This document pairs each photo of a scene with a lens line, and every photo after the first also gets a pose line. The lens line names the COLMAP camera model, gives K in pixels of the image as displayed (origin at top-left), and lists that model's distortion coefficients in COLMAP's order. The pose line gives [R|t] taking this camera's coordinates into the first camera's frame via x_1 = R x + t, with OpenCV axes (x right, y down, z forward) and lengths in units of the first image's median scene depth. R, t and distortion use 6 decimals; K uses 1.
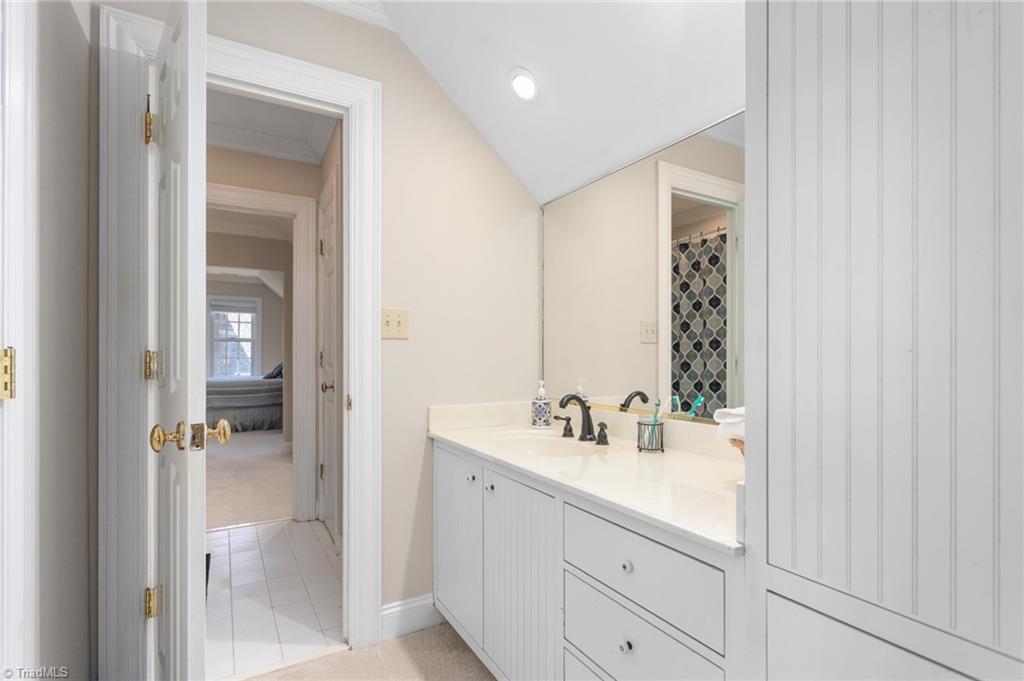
lens RADIAL K [[481.4, 0, 511.7], [0, 481.4, 344.2], [0, 0, 1]] dist [0.003263, 0.002573]
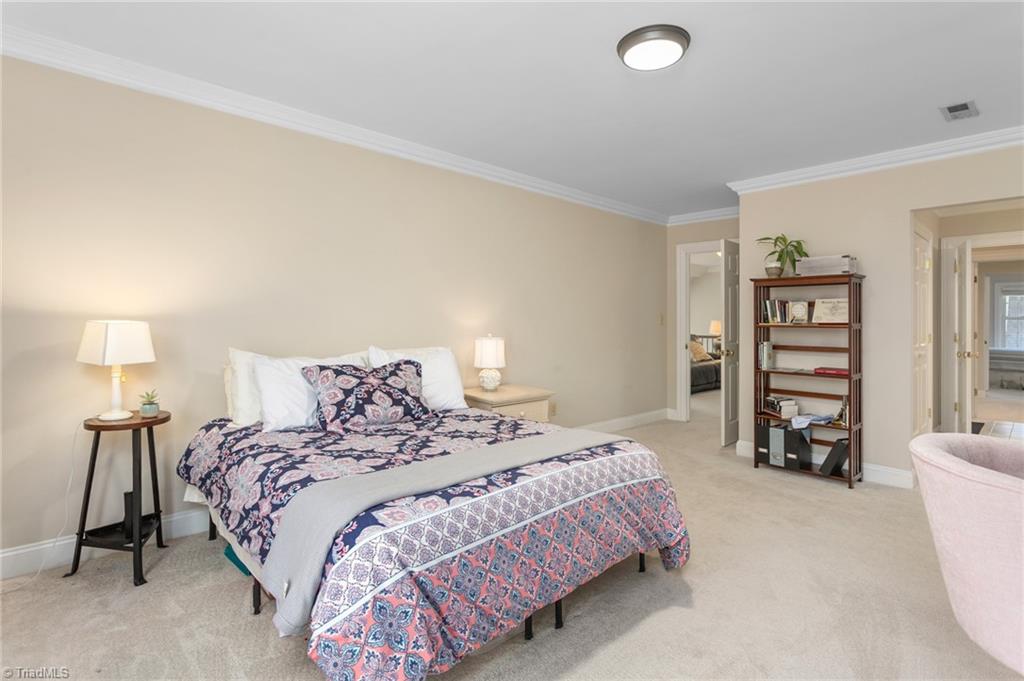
lens RADIAL K [[481.4, 0, 512.1], [0, 481.4, 337.3], [0, 0, 1]] dist [0.003263, 0.002573]
pose [[0.187599, 0.004394, -0.982236, 2.262404], [0.010037, 0.999929, 0.006390, -0.011446], [0.982194, -0.011058, 0.187542, -3.048248]]
